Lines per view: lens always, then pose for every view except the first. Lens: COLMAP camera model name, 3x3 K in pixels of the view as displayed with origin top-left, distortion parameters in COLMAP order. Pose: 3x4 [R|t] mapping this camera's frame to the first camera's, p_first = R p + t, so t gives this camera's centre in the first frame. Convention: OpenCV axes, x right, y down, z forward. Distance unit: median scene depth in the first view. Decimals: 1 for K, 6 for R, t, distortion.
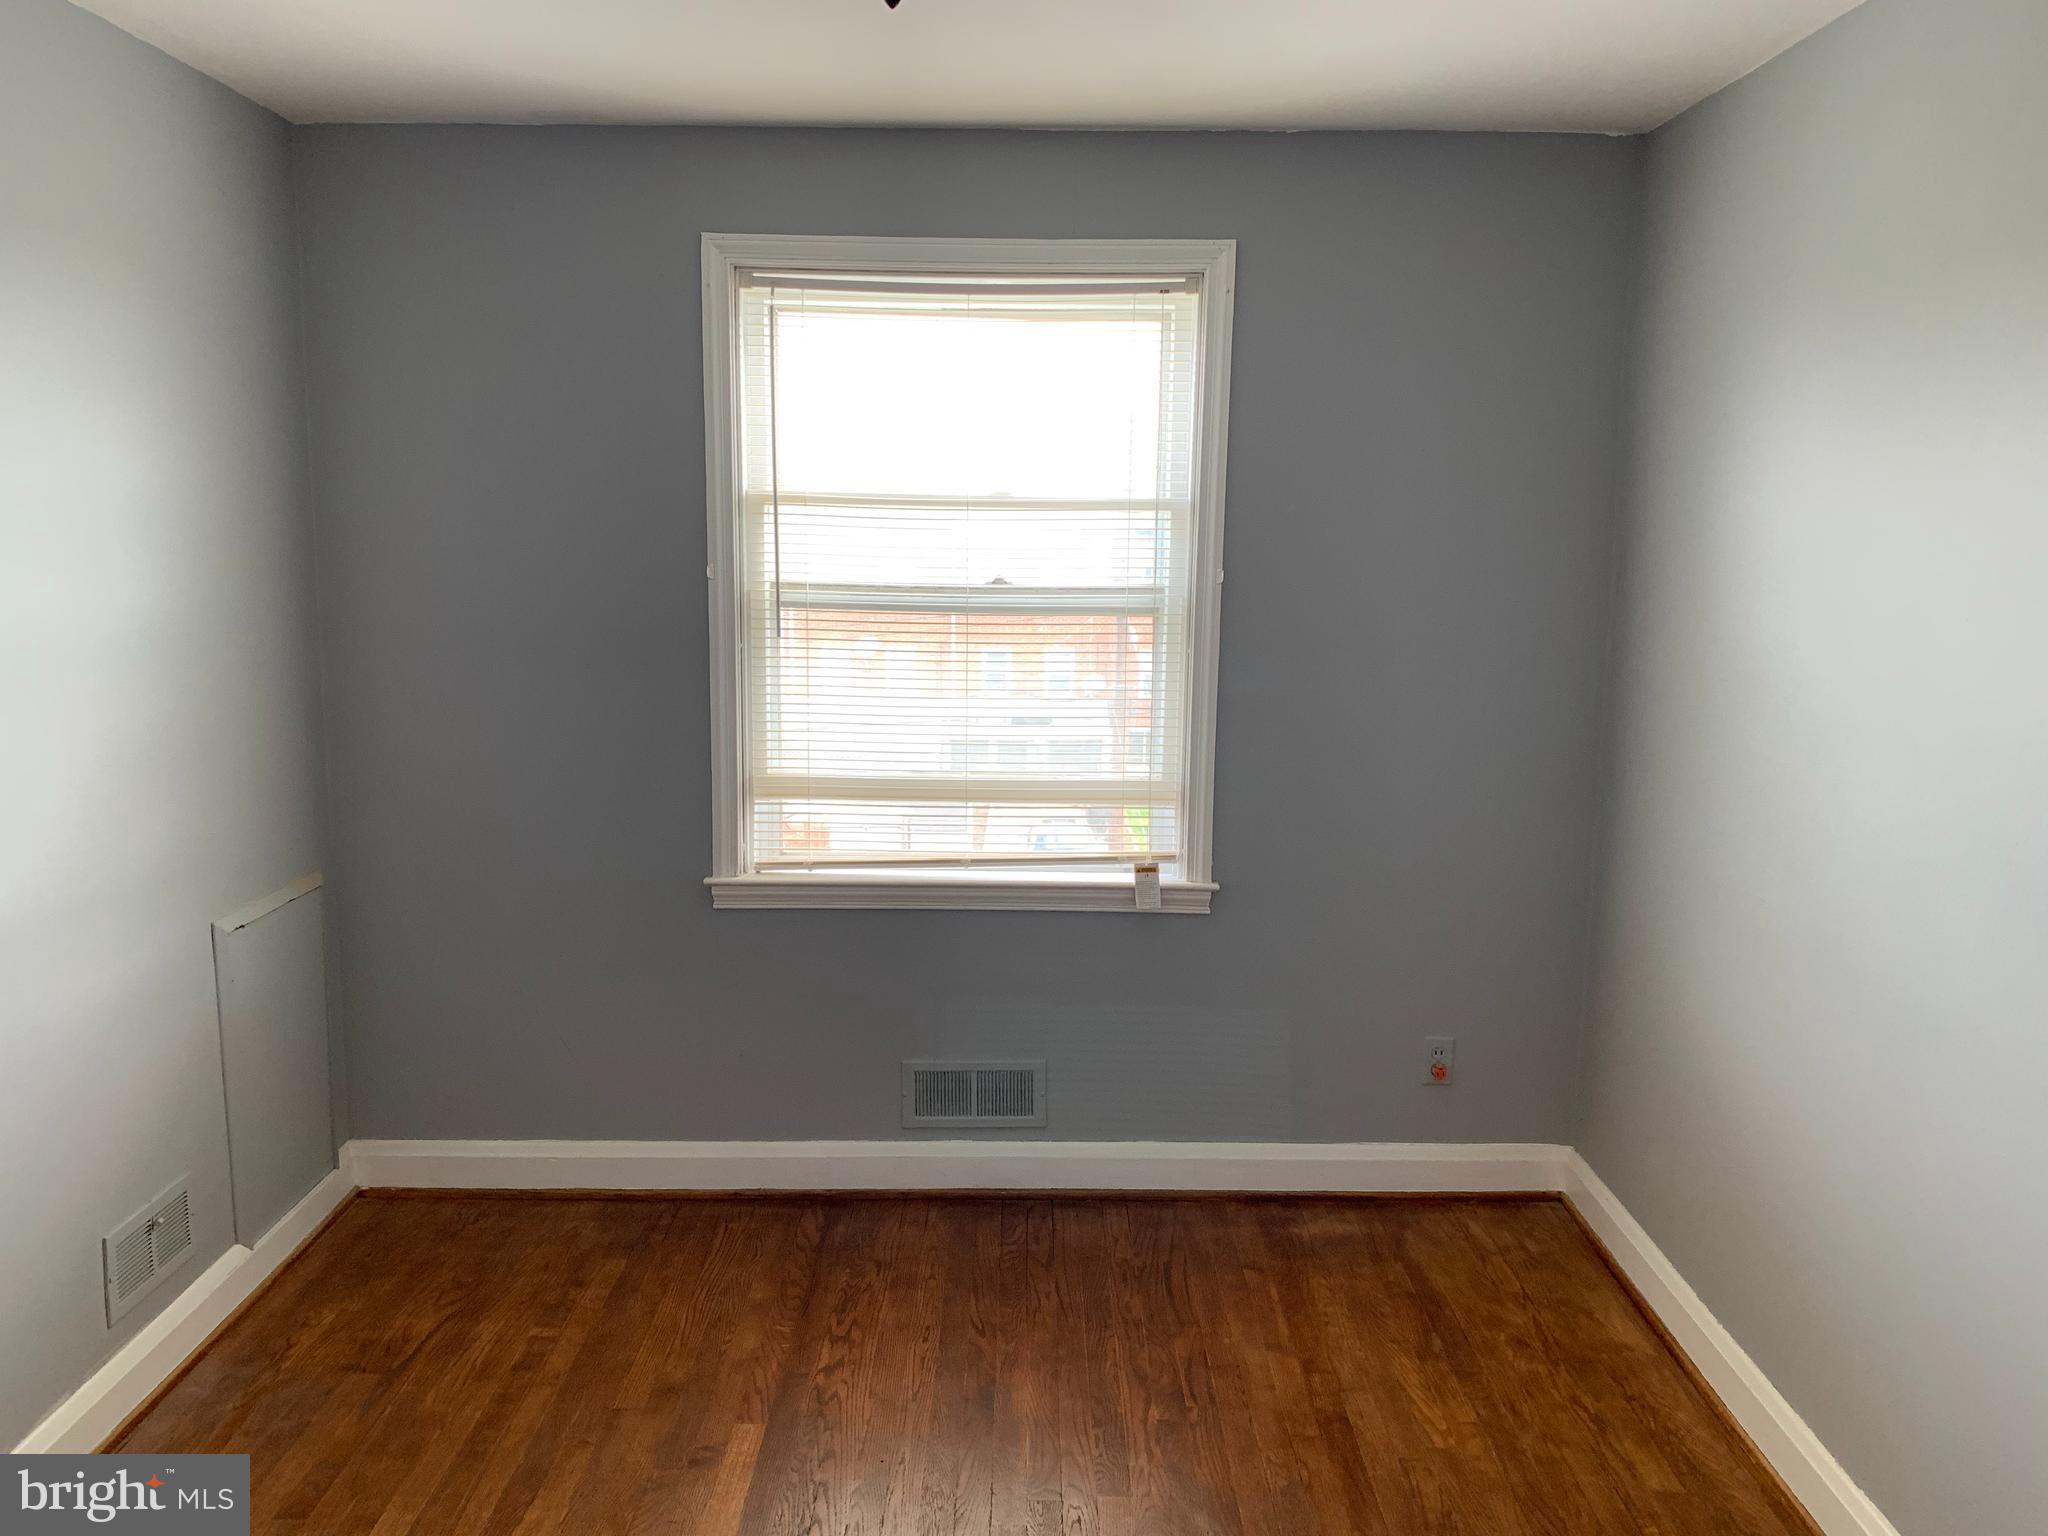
lens RADIAL K [[1577.4, 0, 1026.9], [0, 1577.4, 767.5], [0, 0, 1]] dist [0.032659, -0.023903]
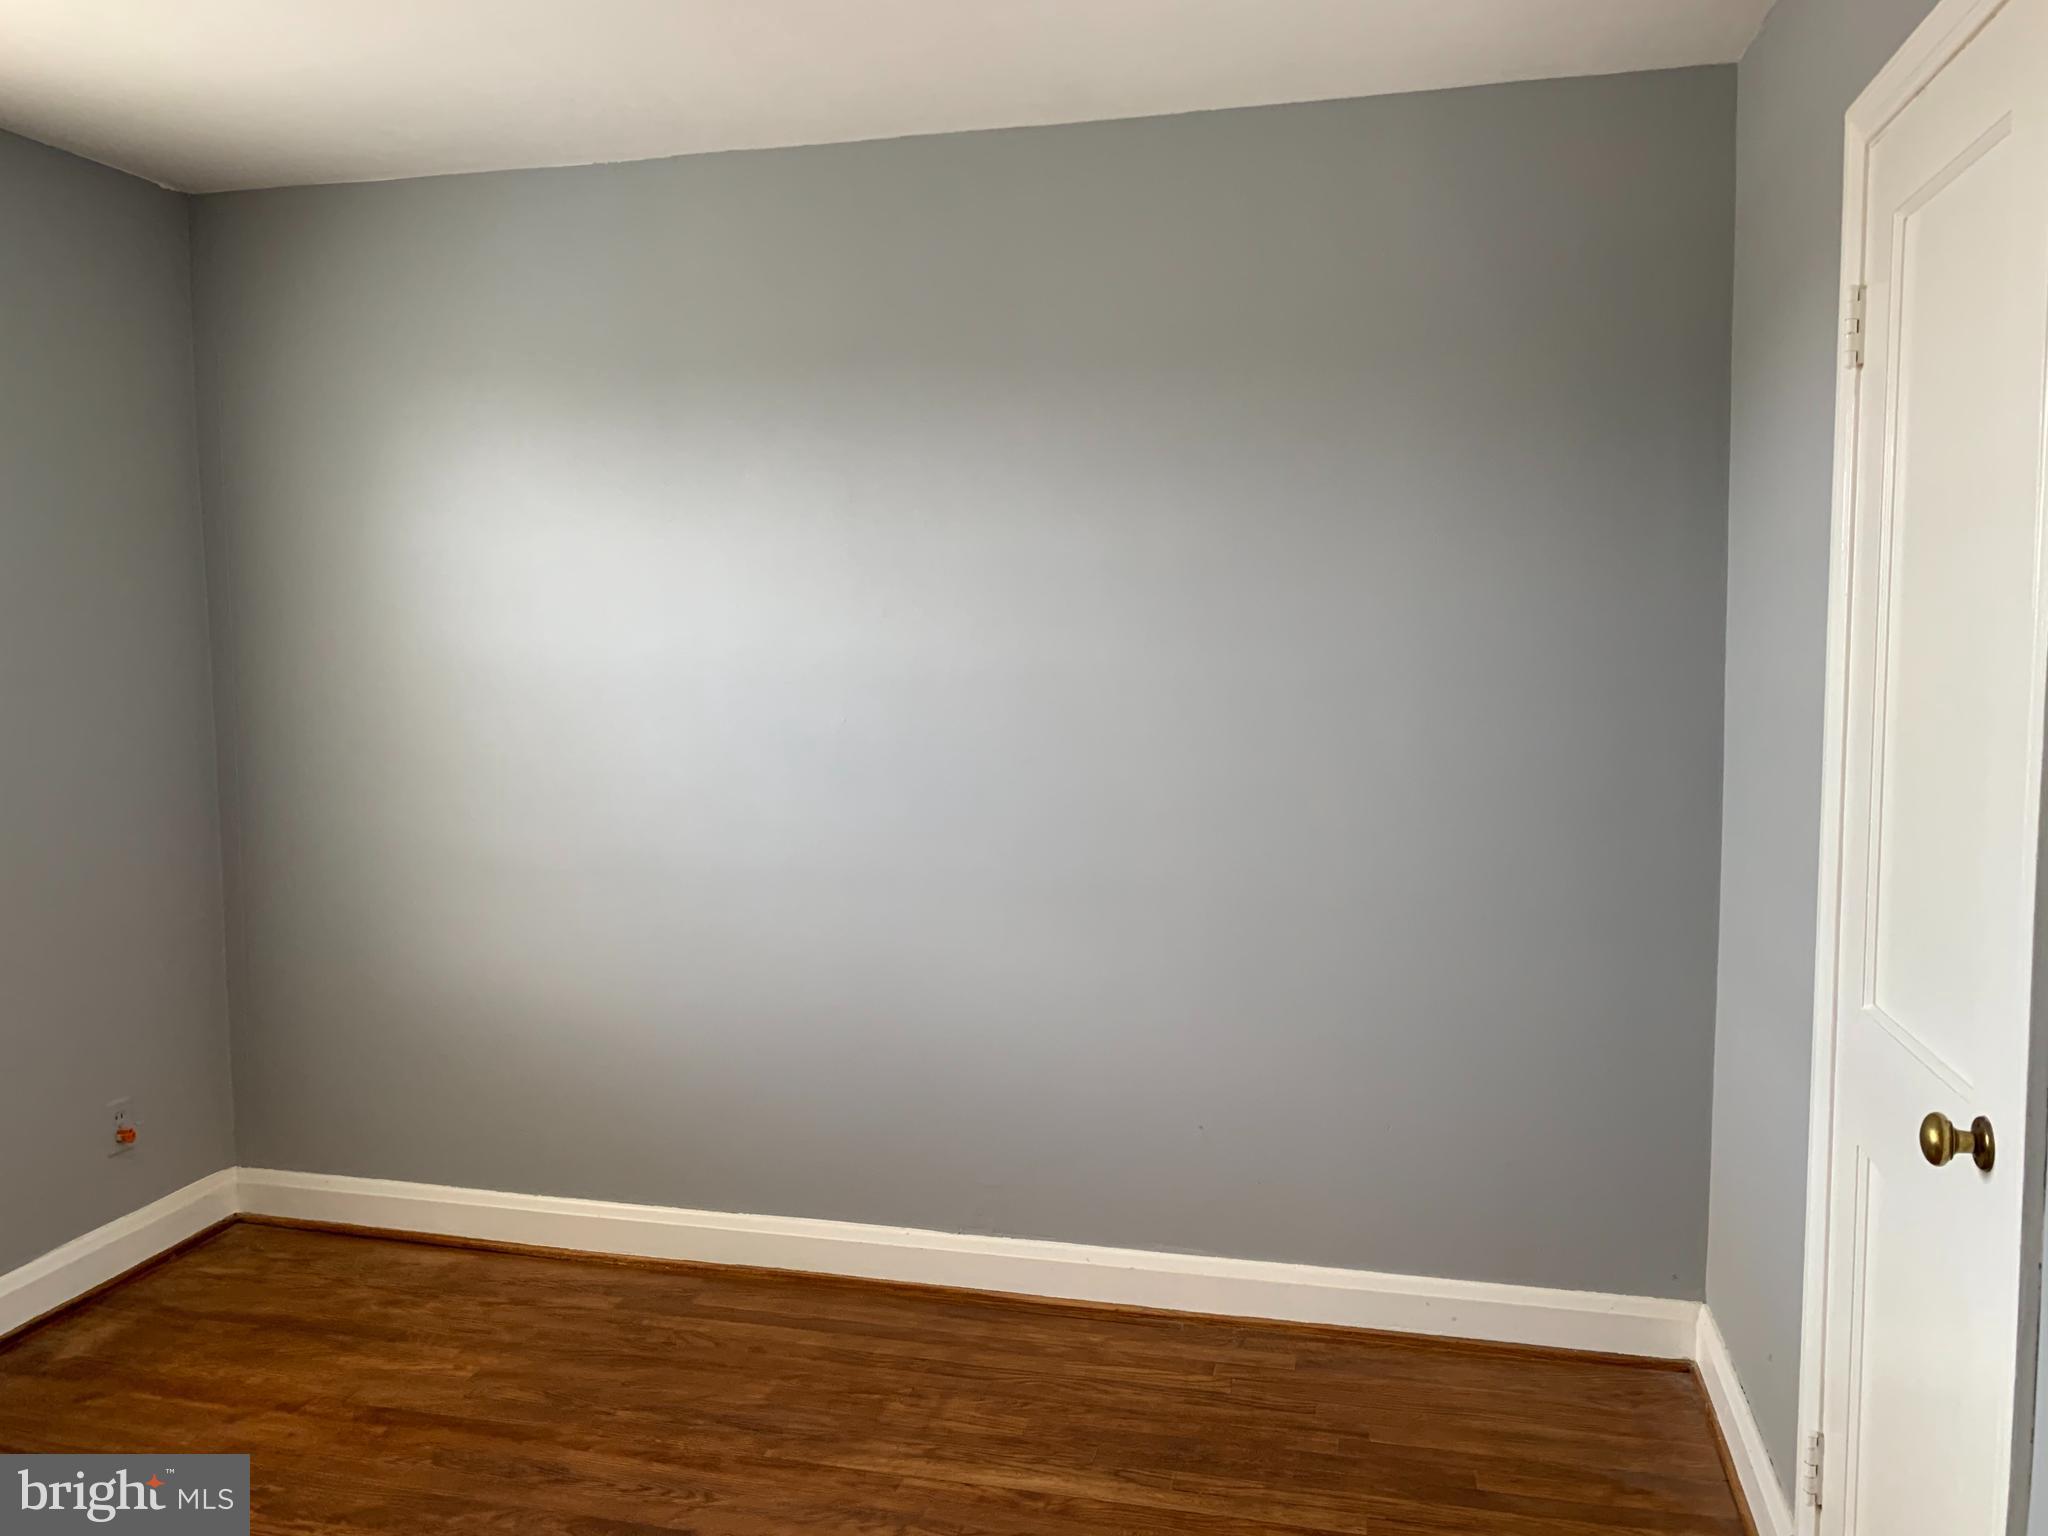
lens RADIAL K [[1577.4, 0, 1027.5], [0, 1577.4, 761.1], [0, 0, 1]] dist [0.032659, -0.023903]
pose [[0.261699, -0.111335, 0.958706, -0.537703], [0.170163, 0.983086, 0.067717, 0.000987], [-0.950031, 0.145415, 0.276218, 0.224068]]
